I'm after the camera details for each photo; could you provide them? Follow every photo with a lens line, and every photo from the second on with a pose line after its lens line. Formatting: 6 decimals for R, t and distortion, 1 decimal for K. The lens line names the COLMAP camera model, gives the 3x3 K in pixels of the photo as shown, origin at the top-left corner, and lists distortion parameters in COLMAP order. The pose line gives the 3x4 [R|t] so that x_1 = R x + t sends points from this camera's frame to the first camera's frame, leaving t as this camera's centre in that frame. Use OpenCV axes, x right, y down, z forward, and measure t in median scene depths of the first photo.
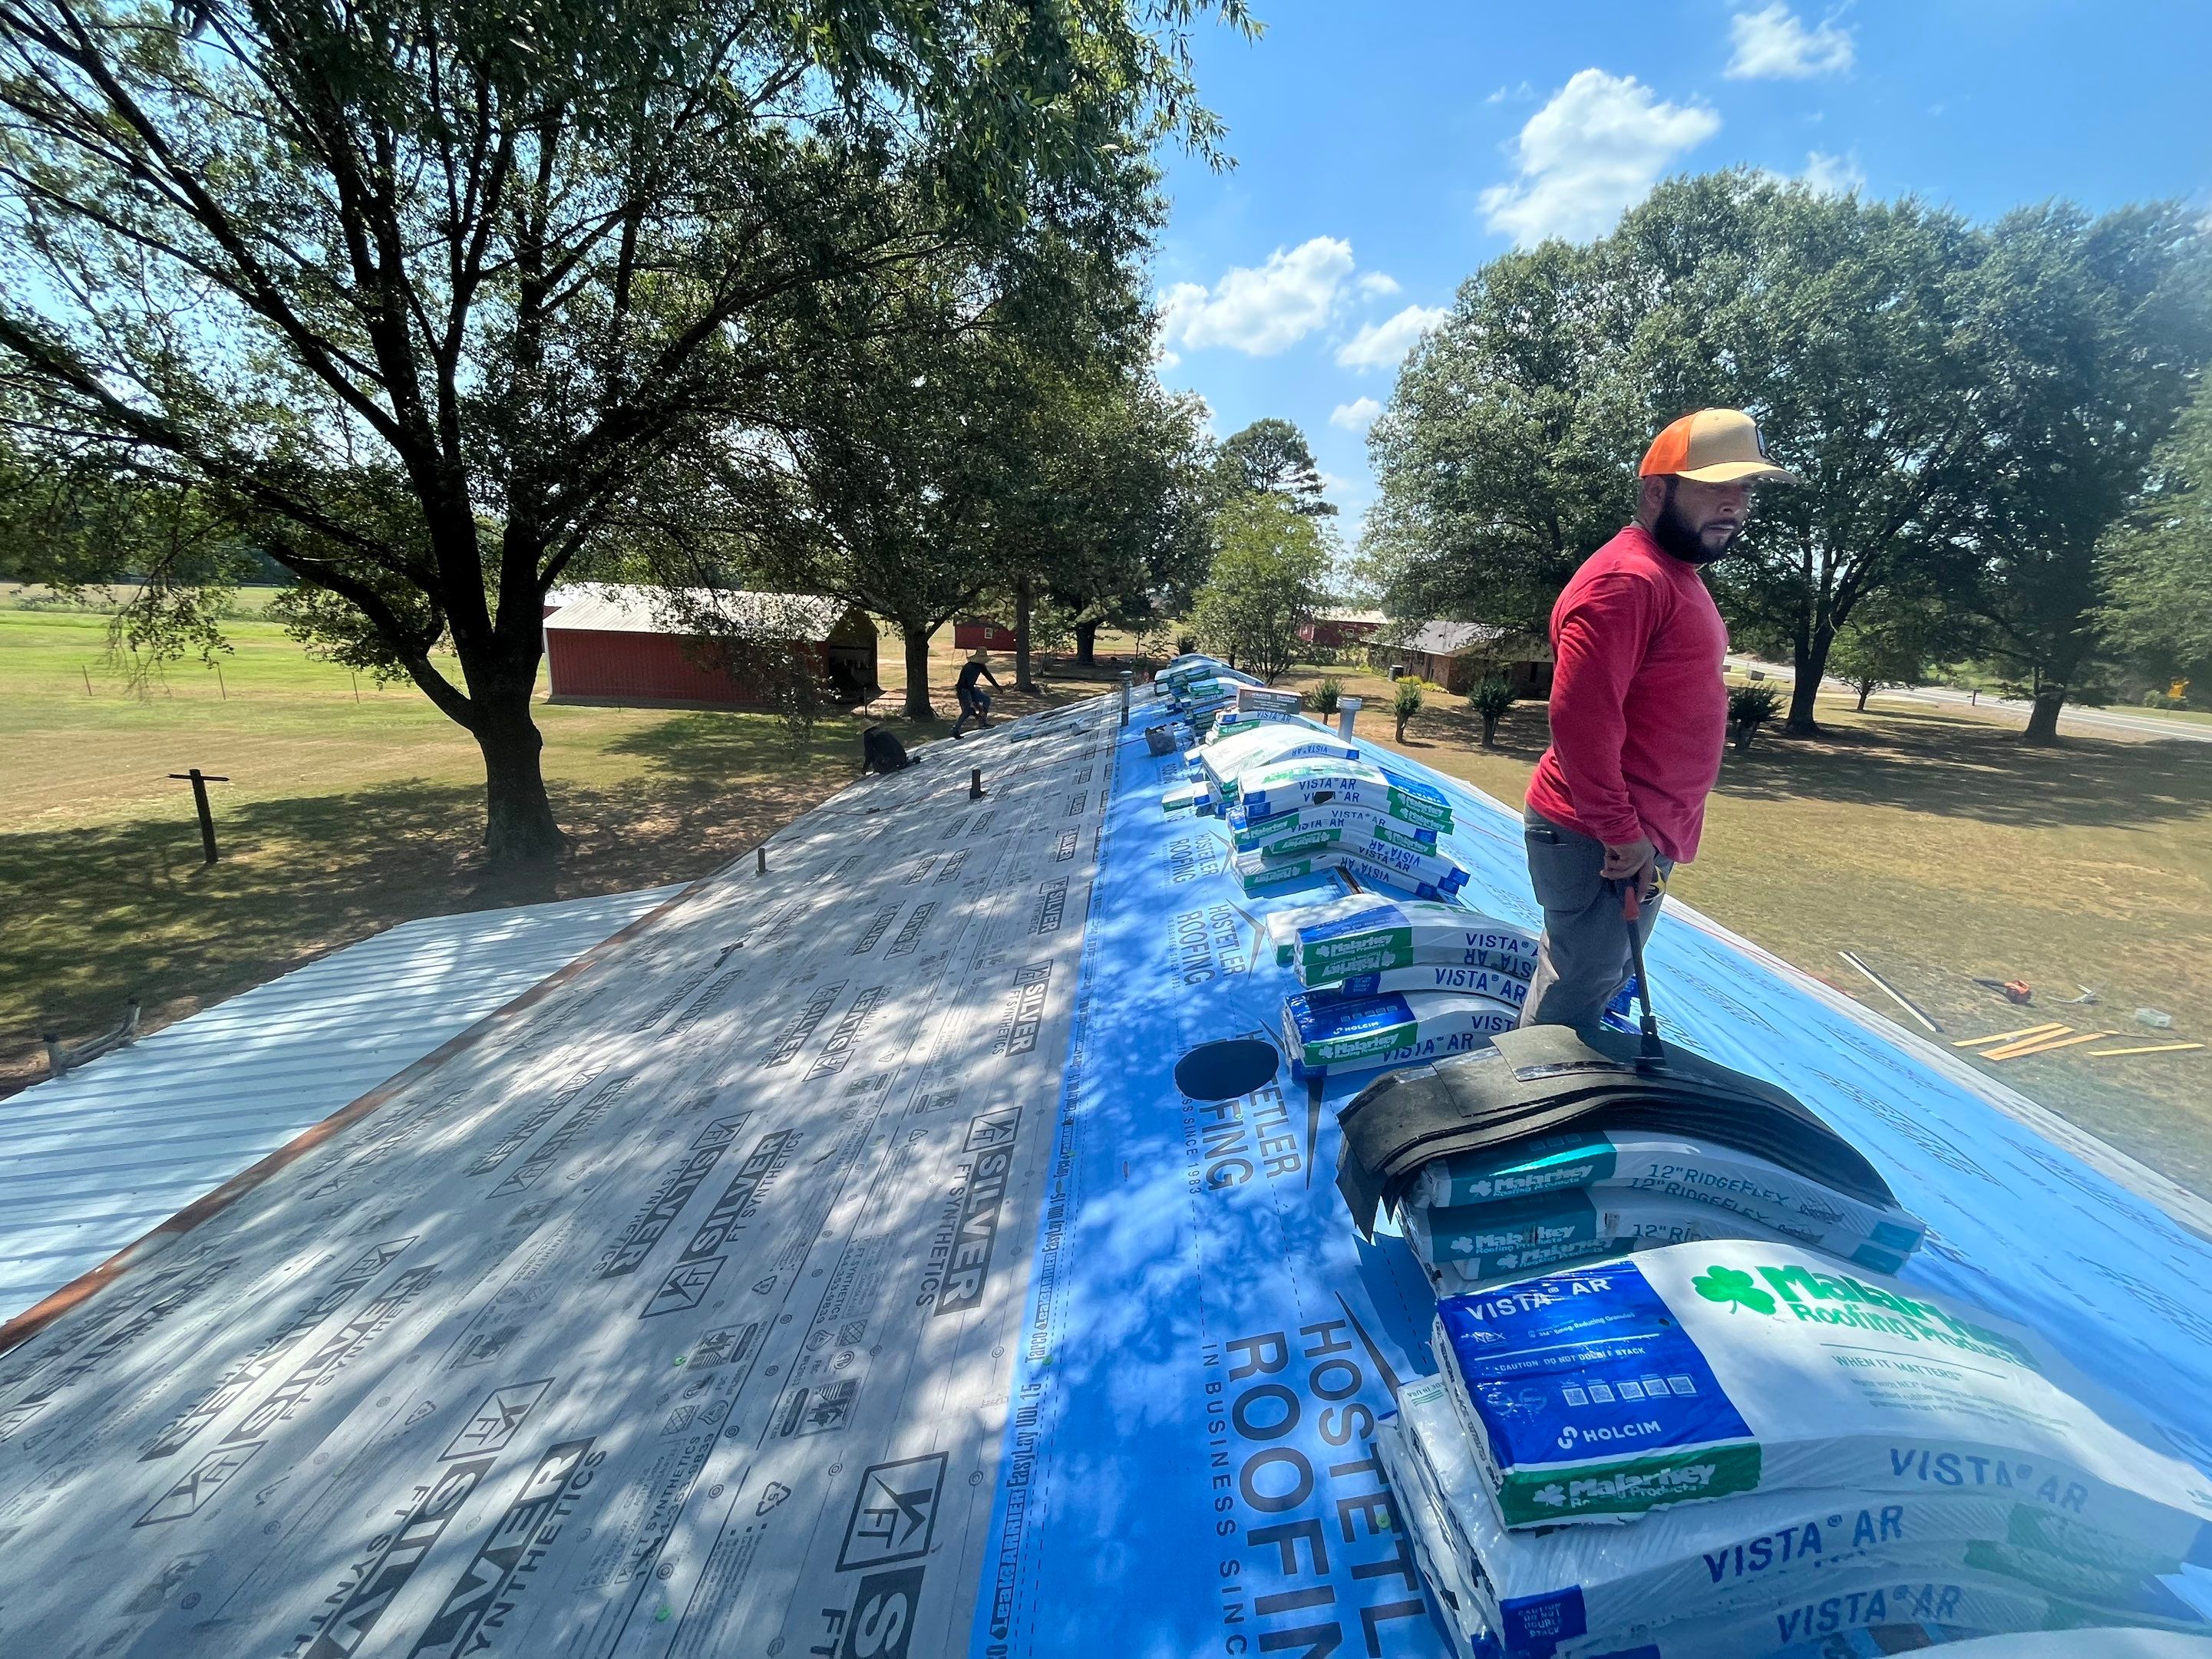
lens RADIAL K [[917.7, 0, 1102.8], [0, 917.7, 834.4], [0, 0, 1]] dist [-0.002124, -0.000804]
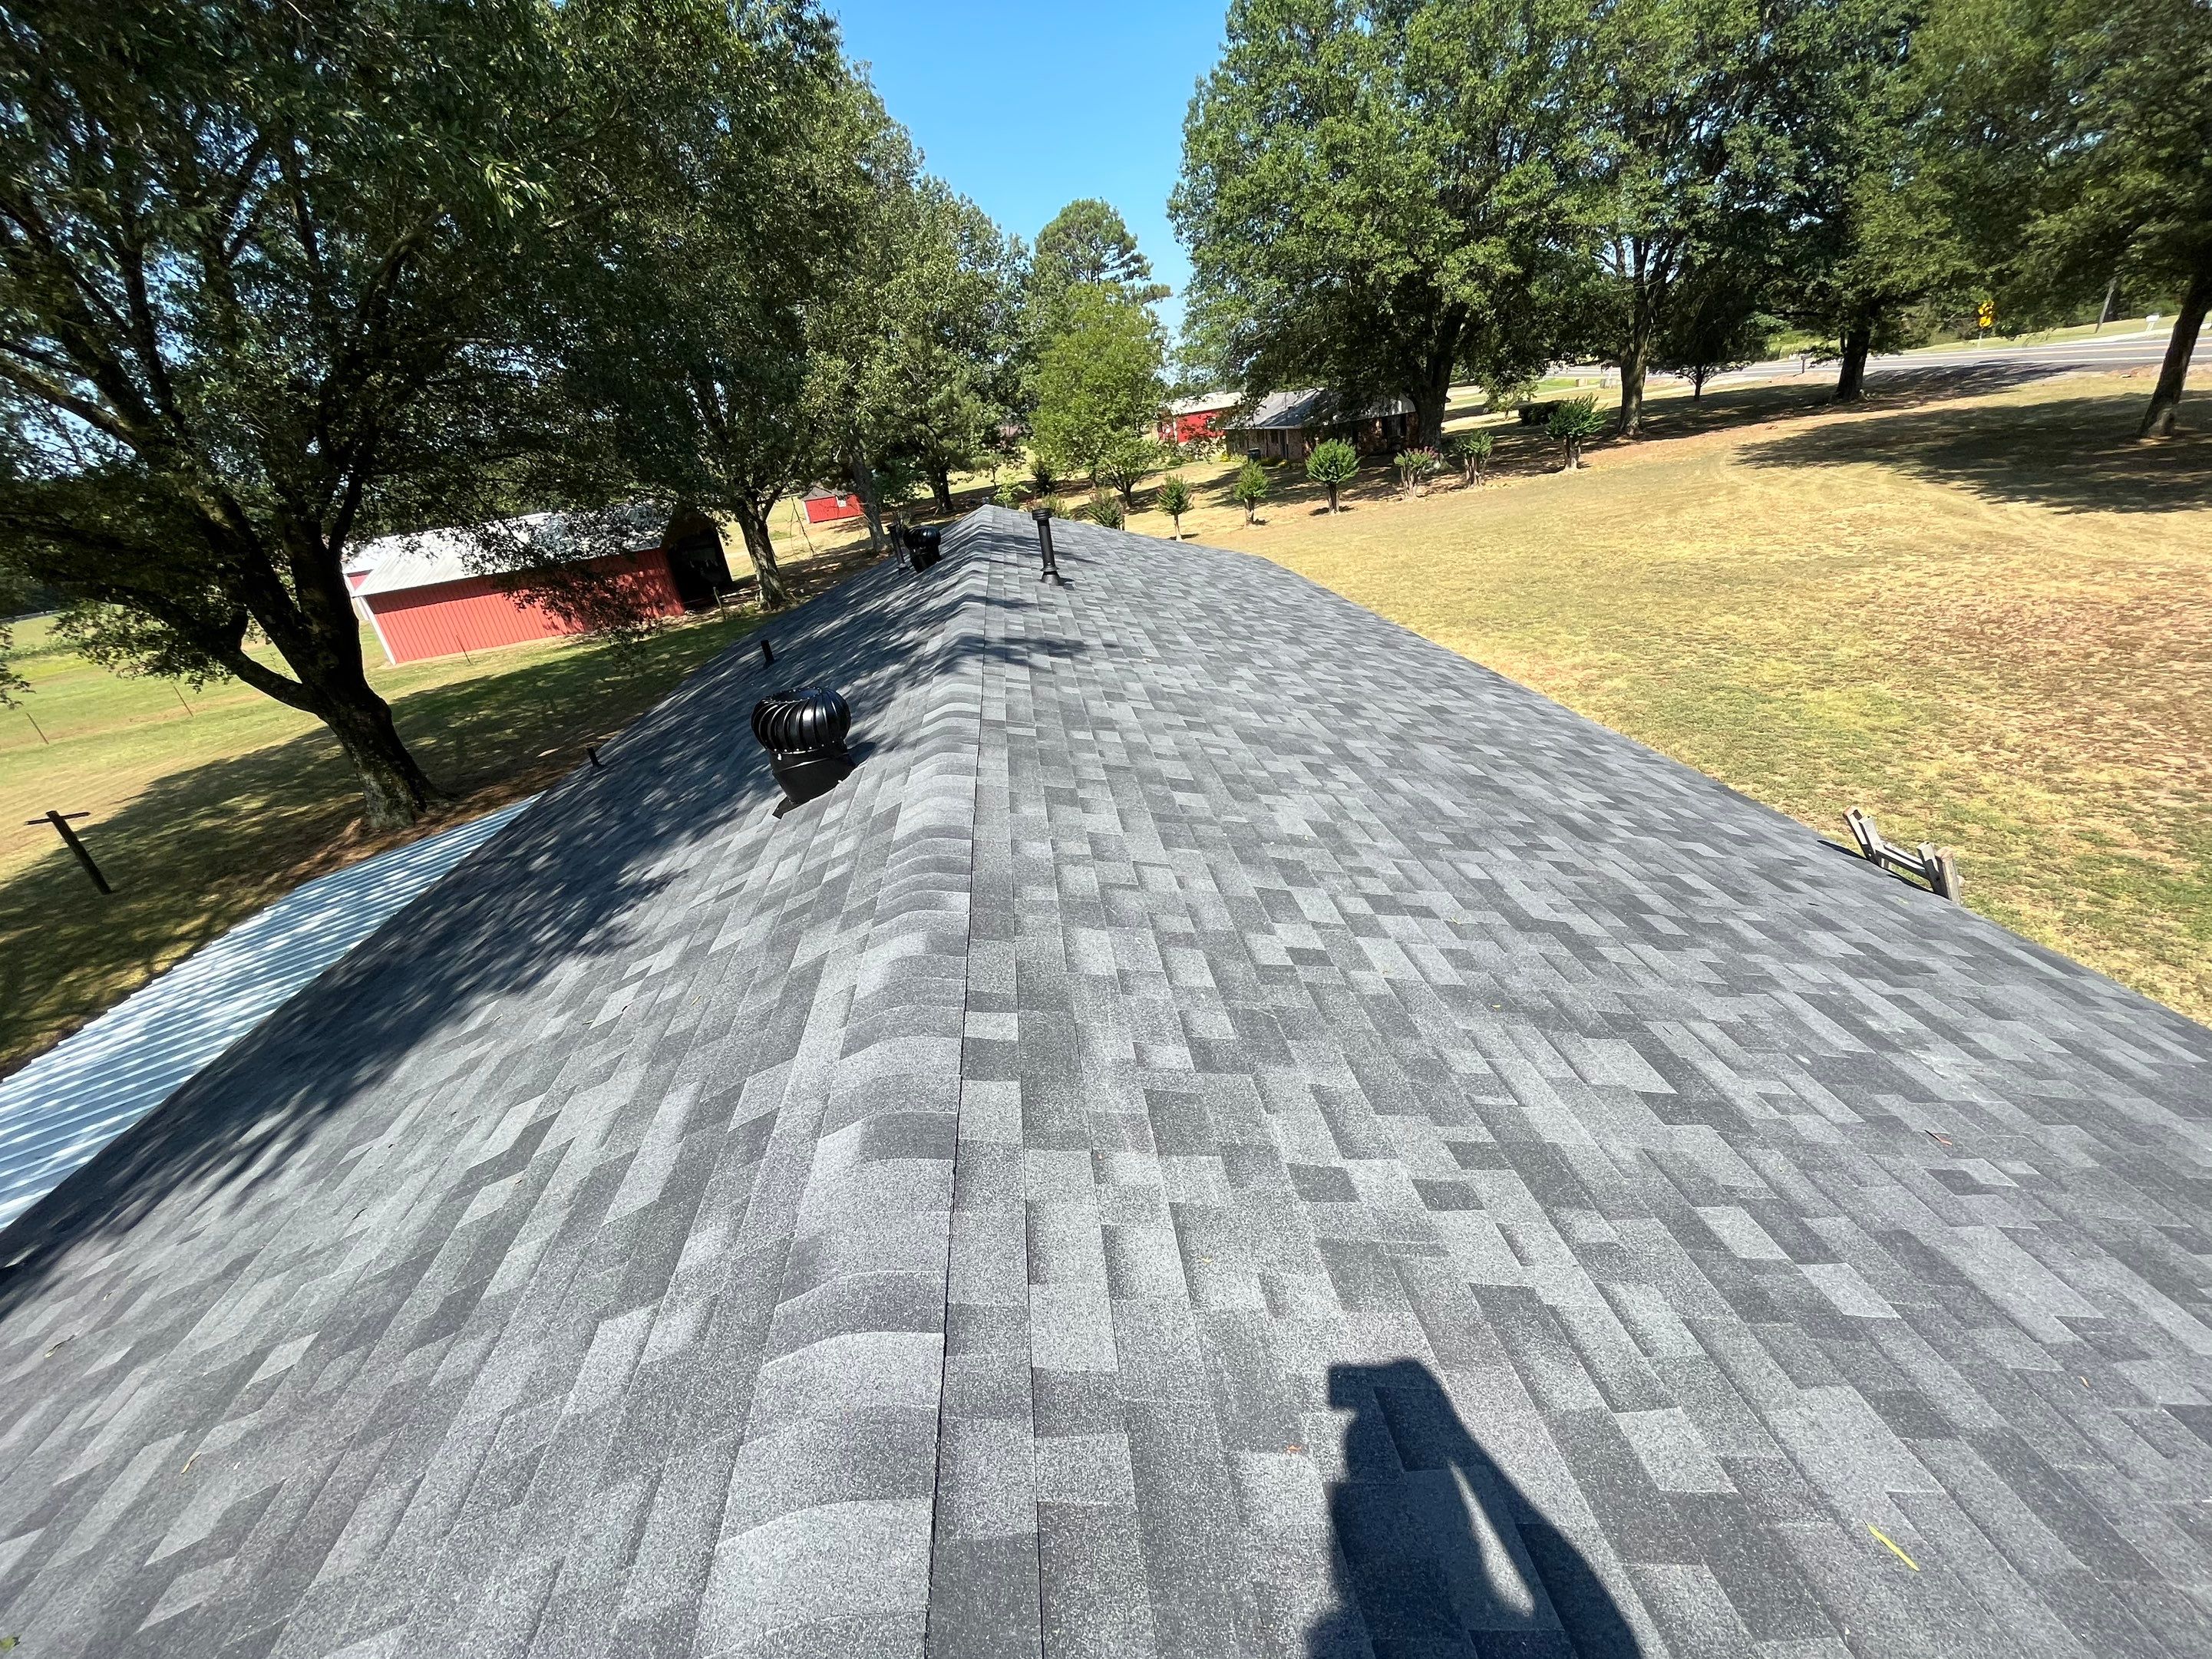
lens RADIAL K [[921.3, 0, 1106.6], [0, 921.3, 830.0], [0, 0, 1]] dist [-0.000300, -0.000307]
pose [[0.972330, -0.227545, 0.052896, 0.043813], [0.215574, 0.961193, 0.172148, 0.013718], [-0.090015, -0.155981, 0.983650, -0.054288]]
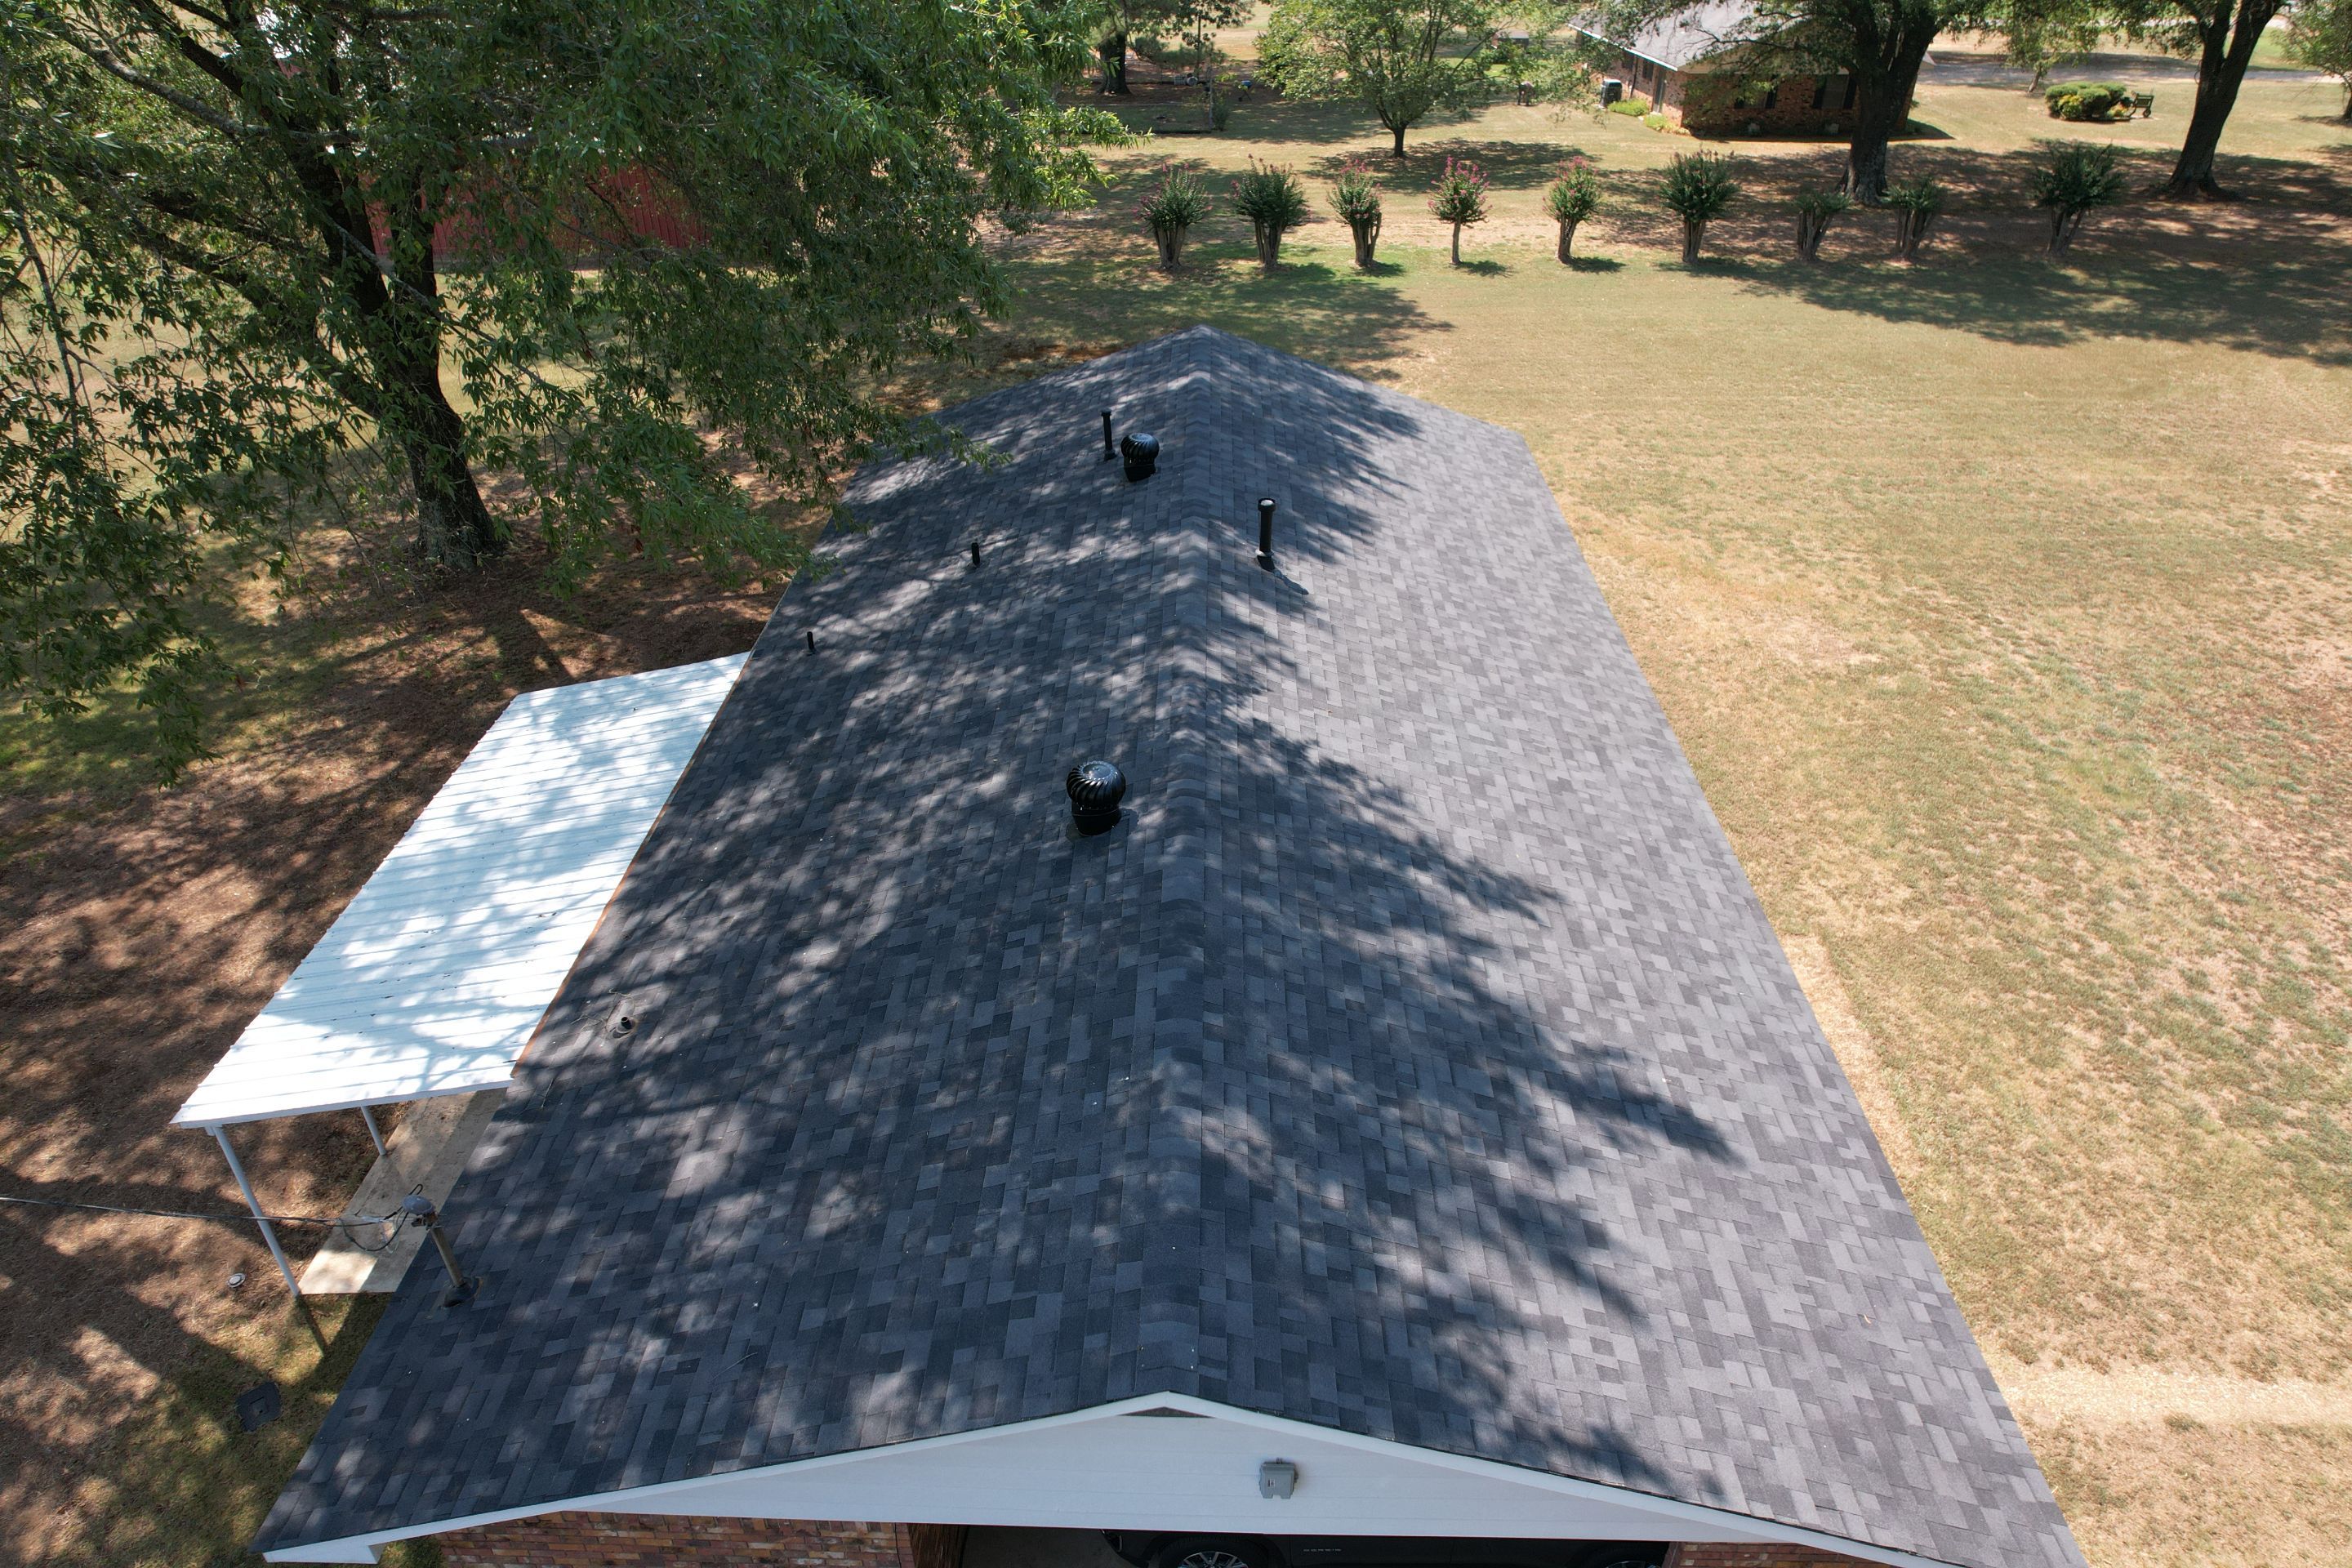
lens RADIAL K [[1522.6, 0, 1176.4], [0, 1522.6, 781.6], [0, 0, 1]] dist [-0.055016, 0.042469]
pose [[0.999029, -0.042100, -0.012979, 0.034704], [0.044056, 0.954705, 0.294275, -0.091208], [0.000002, -0.294561, 0.955633, -0.253103]]
